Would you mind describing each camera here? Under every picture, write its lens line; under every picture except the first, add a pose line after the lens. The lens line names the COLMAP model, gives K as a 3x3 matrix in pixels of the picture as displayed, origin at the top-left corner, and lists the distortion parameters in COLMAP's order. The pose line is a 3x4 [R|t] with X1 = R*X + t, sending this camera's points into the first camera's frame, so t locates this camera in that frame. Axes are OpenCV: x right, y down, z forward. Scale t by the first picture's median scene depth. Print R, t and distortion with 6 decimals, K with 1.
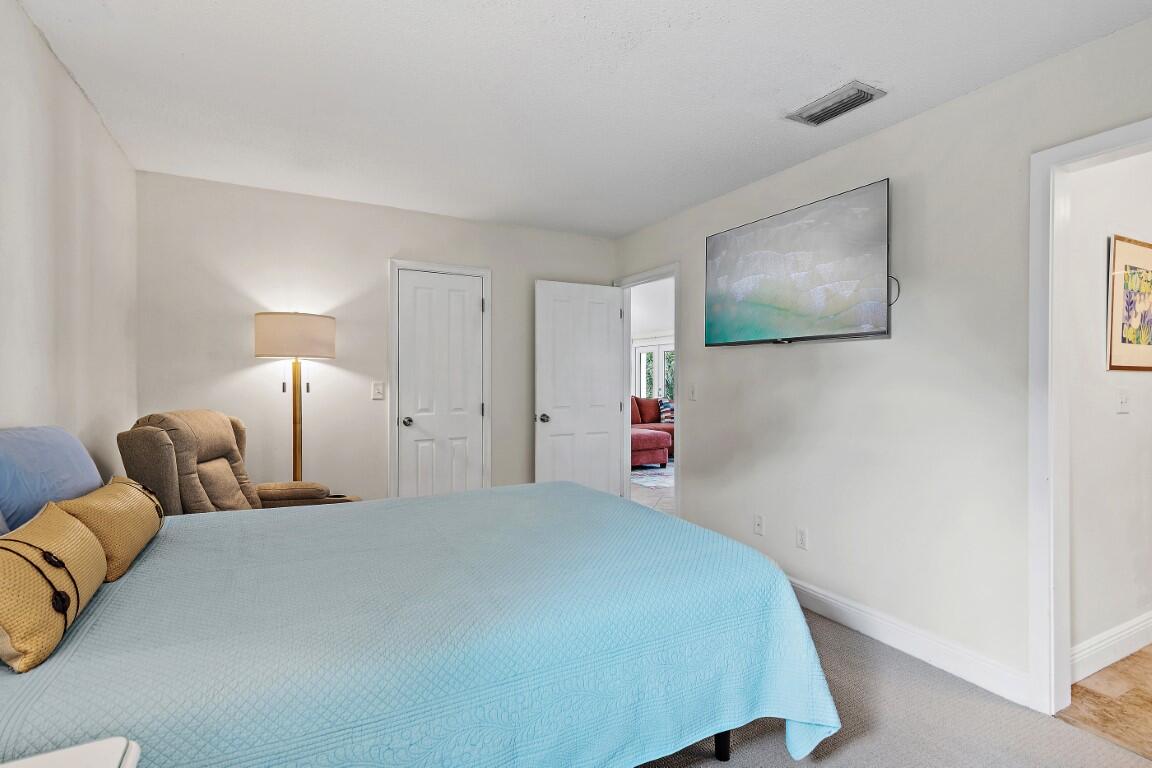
lens RADIAL K [[559.6, 0, 577.8], [0, 559.6, 381.4], [0, 0, 1]] dist [0.024494, -0.004644]
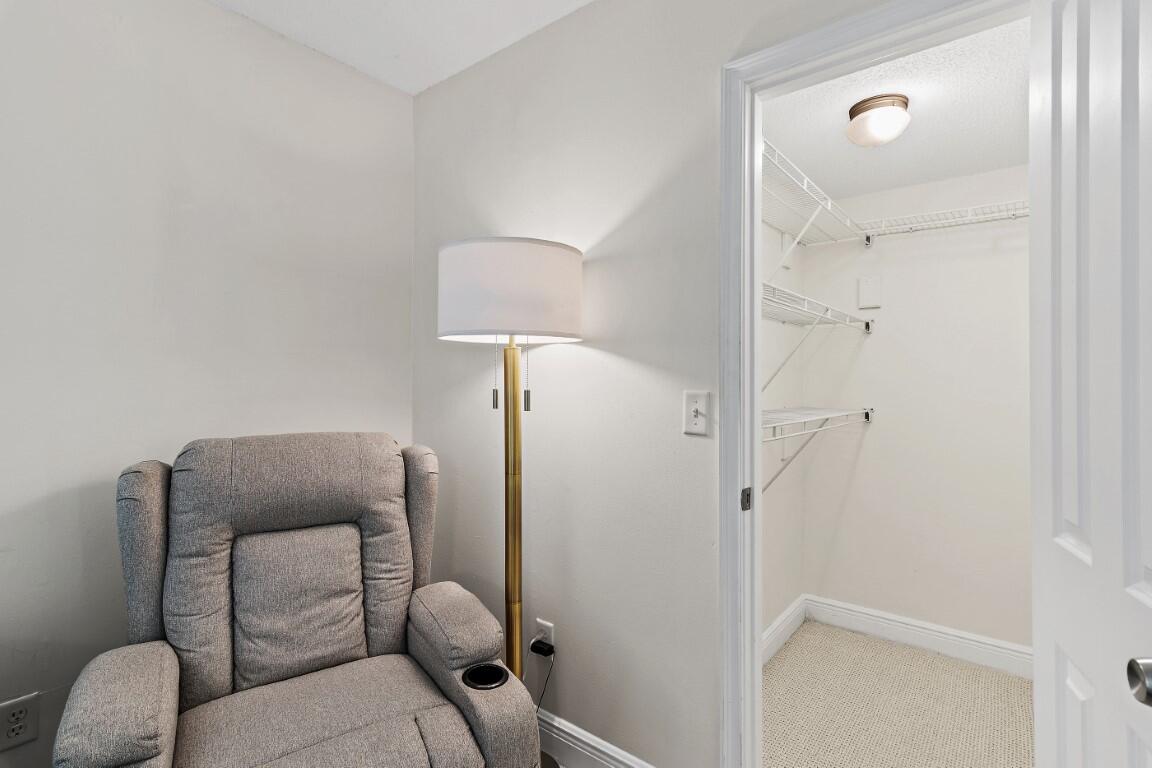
lens RADIAL K [[559.6, 0, 575.5], [0, 559.6, 383.2], [0, 0, 1]] dist [0.024494, -0.004644]
pose [[0.411420, -0.000931, -0.911445, -0.030320], [-0.010599, 0.999927, -0.005806, -0.000937], [0.911384, 0.012049, 0.411380, 0.764702]]
